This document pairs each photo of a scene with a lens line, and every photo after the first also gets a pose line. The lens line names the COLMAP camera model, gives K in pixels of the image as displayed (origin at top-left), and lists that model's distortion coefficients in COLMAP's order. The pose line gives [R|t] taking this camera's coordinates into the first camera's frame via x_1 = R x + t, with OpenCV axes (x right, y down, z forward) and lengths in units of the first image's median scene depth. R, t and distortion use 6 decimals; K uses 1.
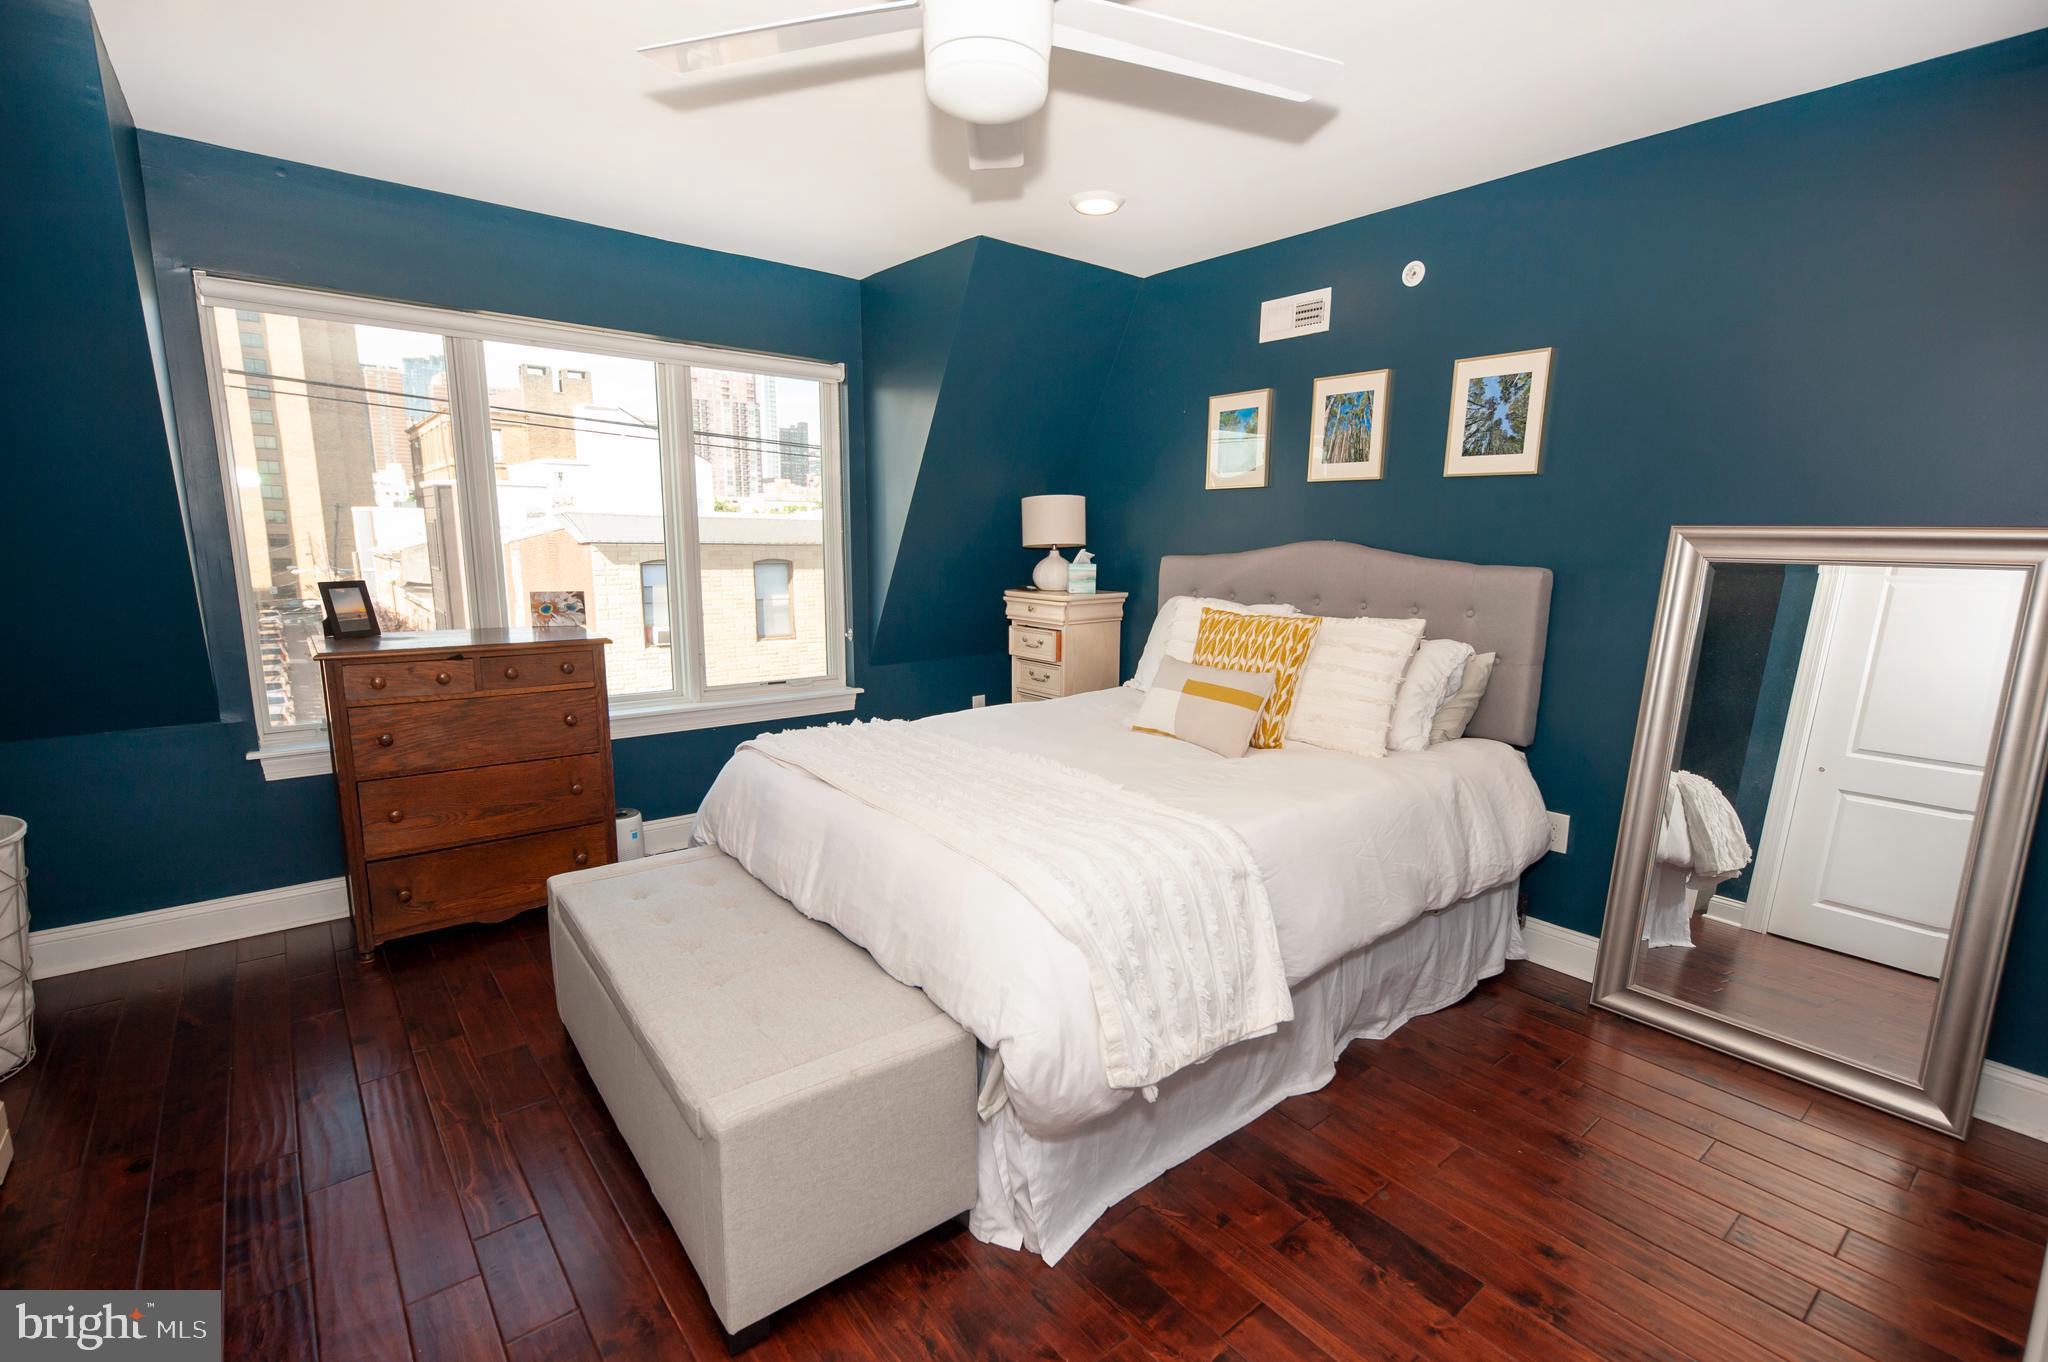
lens RADIAL K [[940.0, 0, 1022.1], [0, 940.0, 694.1], [0, 0, 1]] dist [0.027785, 0.000122]
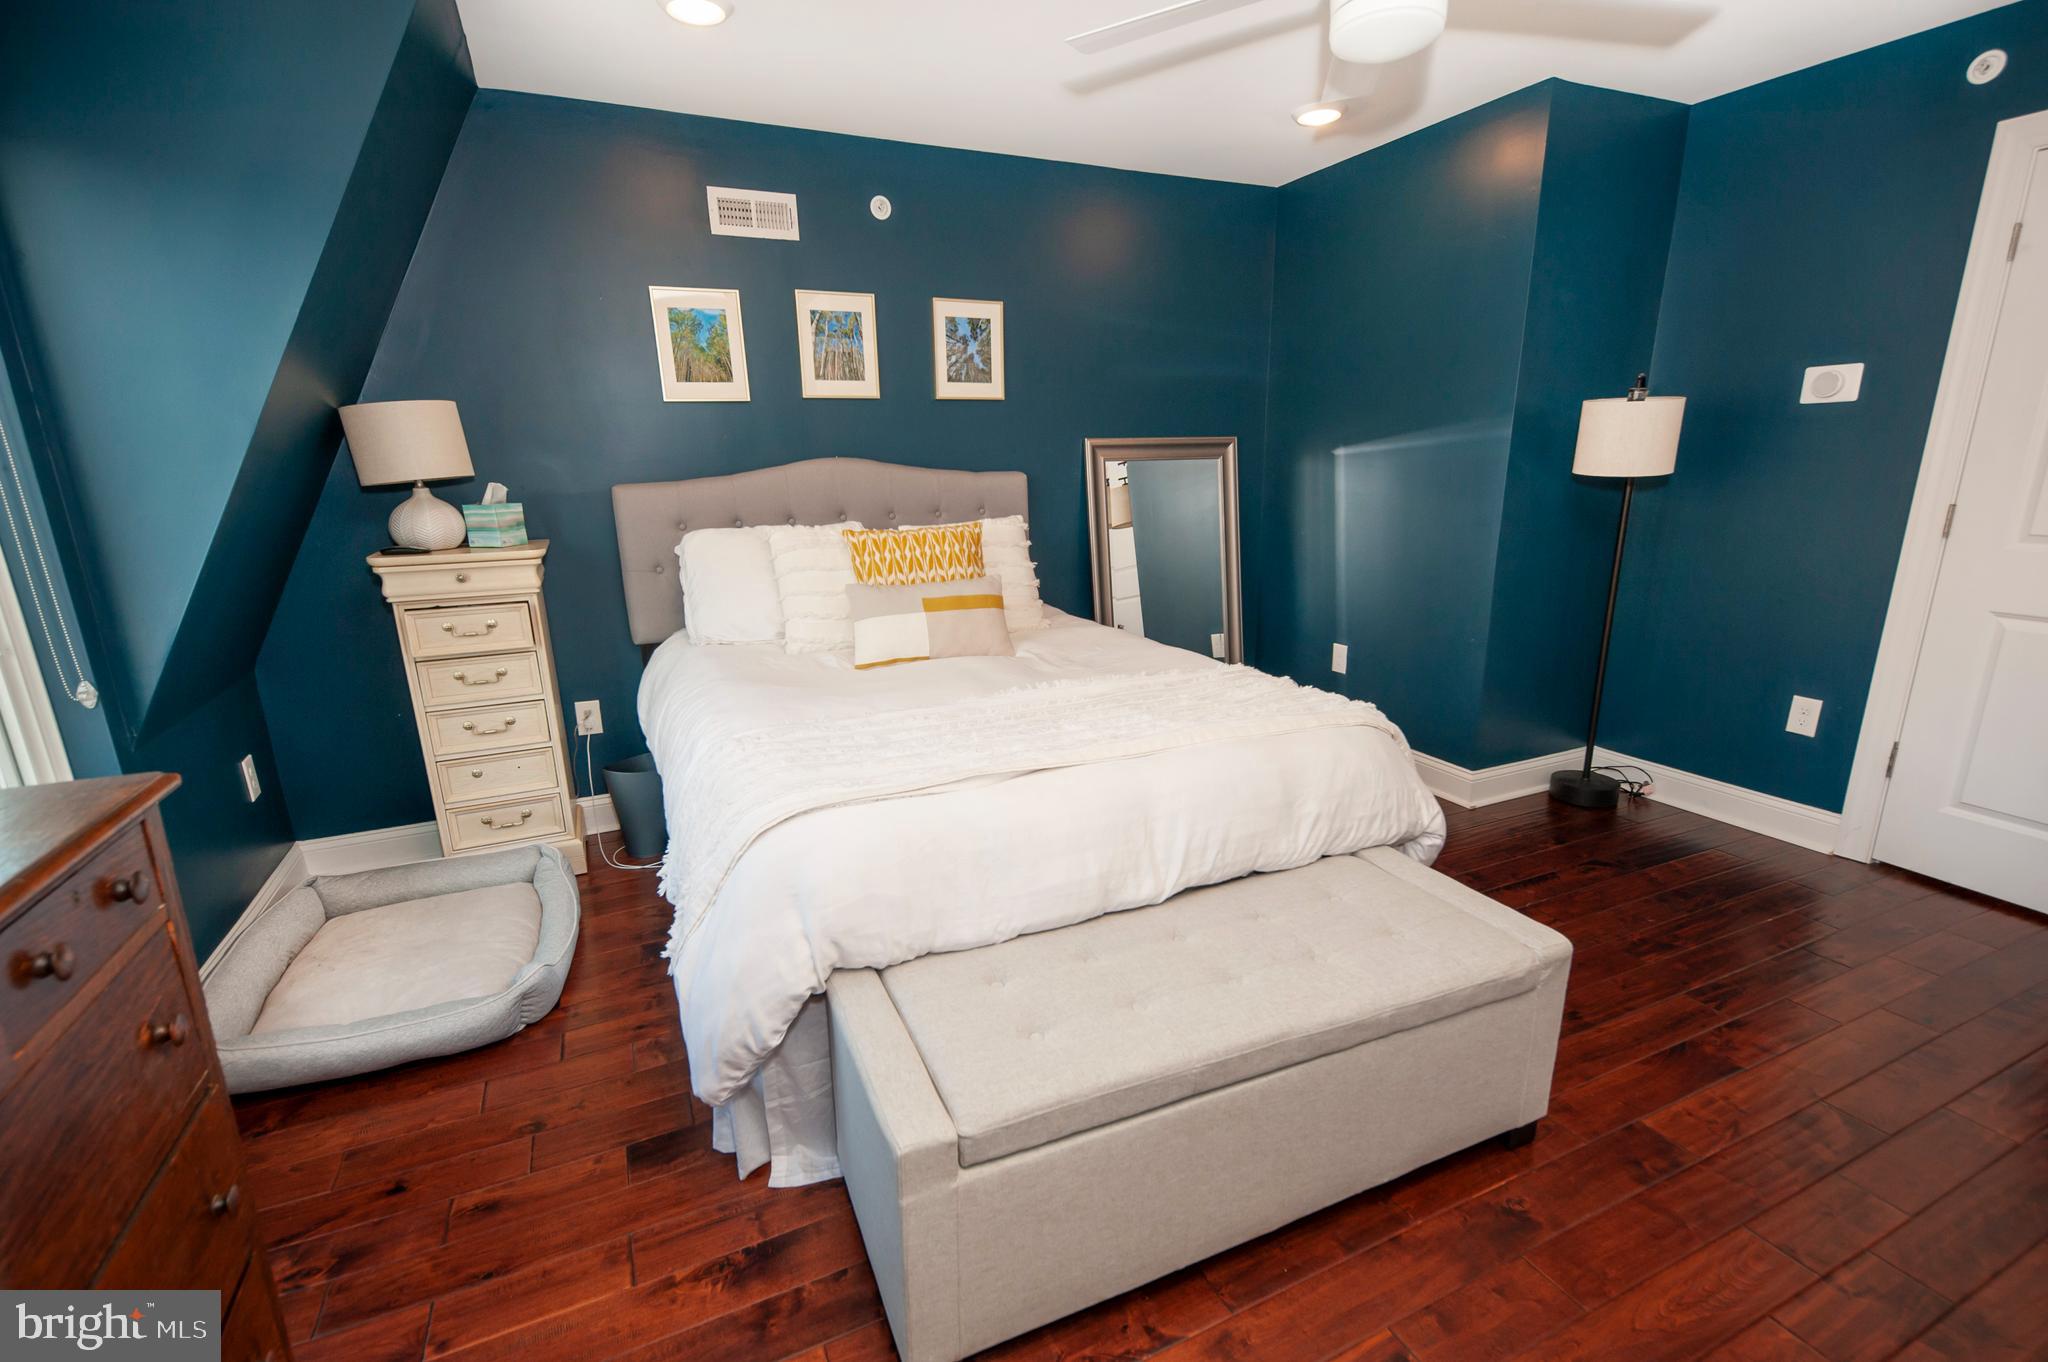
lens RADIAL K [[928.4, 0, 1027.9], [0, 928.4, 693.4], [0, 0, 1]] dist [0.029660, -0.003552]
pose [[0.236574, -0.249851, 0.938939, -0.679713], [0.197766, 0.958524, 0.205233, -0.090014], [-0.951273, 0.137138, 0.276174, 0.596632]]
